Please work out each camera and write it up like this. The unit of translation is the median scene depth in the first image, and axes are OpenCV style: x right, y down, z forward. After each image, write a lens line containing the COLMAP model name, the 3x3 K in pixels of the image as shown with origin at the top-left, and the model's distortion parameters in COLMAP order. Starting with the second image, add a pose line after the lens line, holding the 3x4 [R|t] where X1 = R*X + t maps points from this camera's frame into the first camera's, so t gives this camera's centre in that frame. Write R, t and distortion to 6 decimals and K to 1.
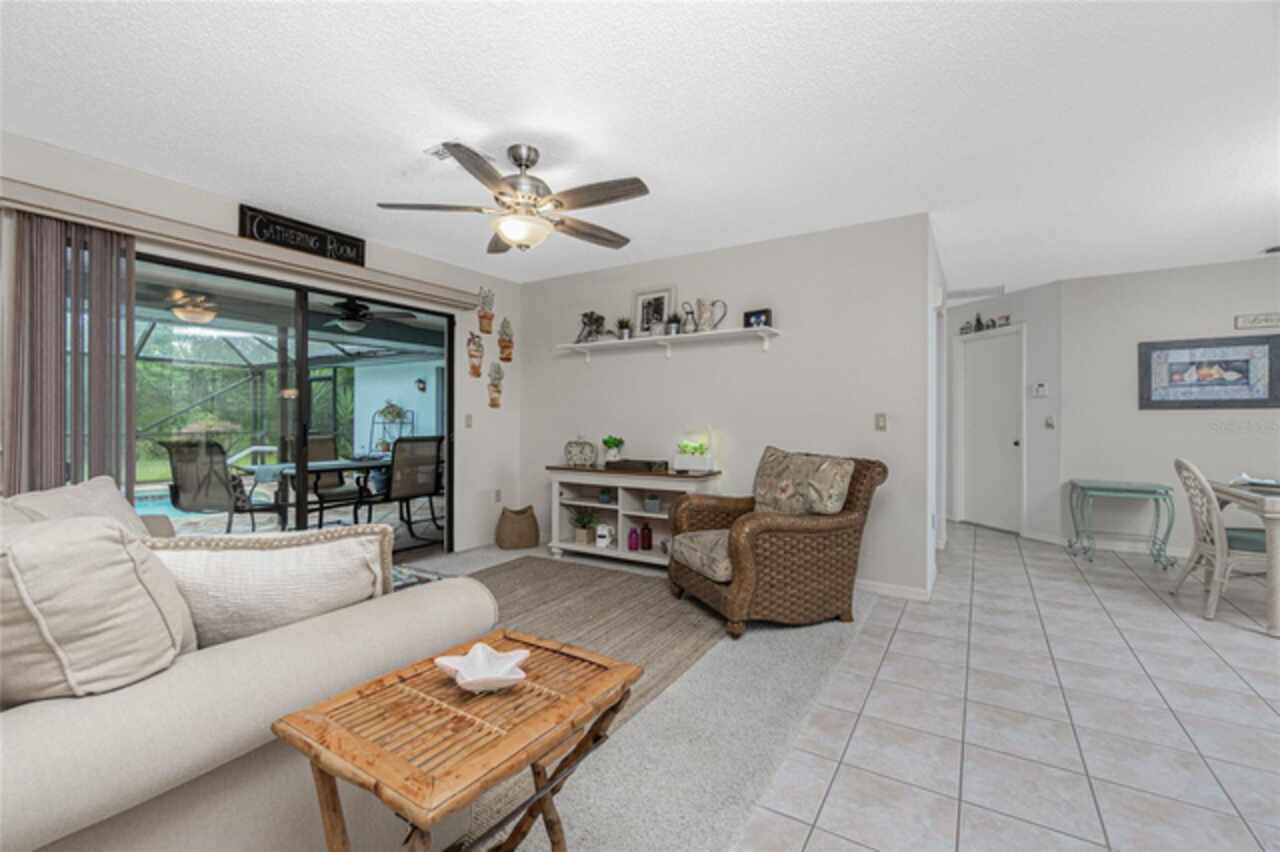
lens RADIAL K [[543.7, 0, 631.9], [0, 543.7, 419.3], [0, 0, 1]] dist [-0.008120, 0.000894]
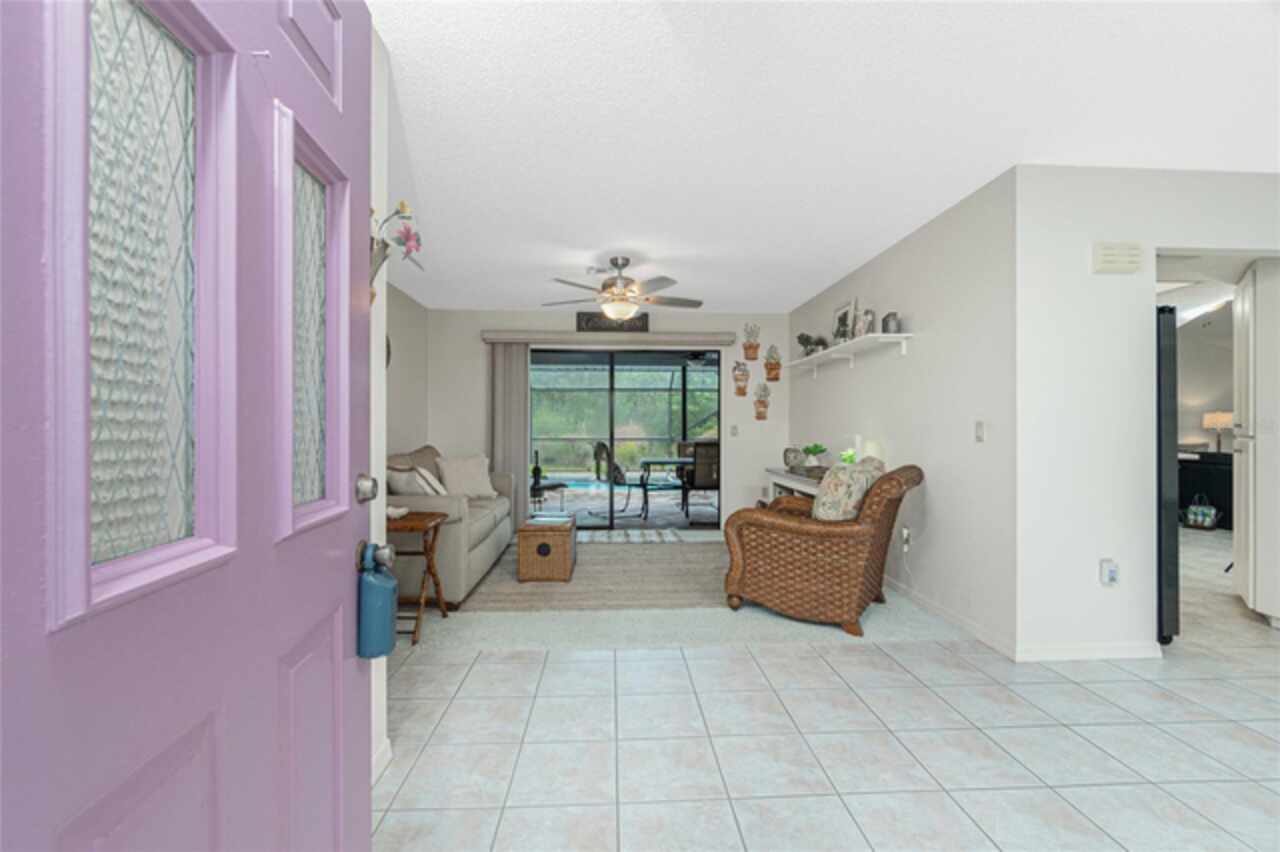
lens RADIAL K [[543.7, 0, 641.8], [0, 543.7, 425.4], [0, 0, 1]] dist [-0.008120, 0.000894]
pose [[0.585412, -0.009544, -0.810680, 0.609445], [0.005930, 0.999954, -0.007490, -0.001206], [0.810714, -0.000423, 0.585442, 0.068099]]
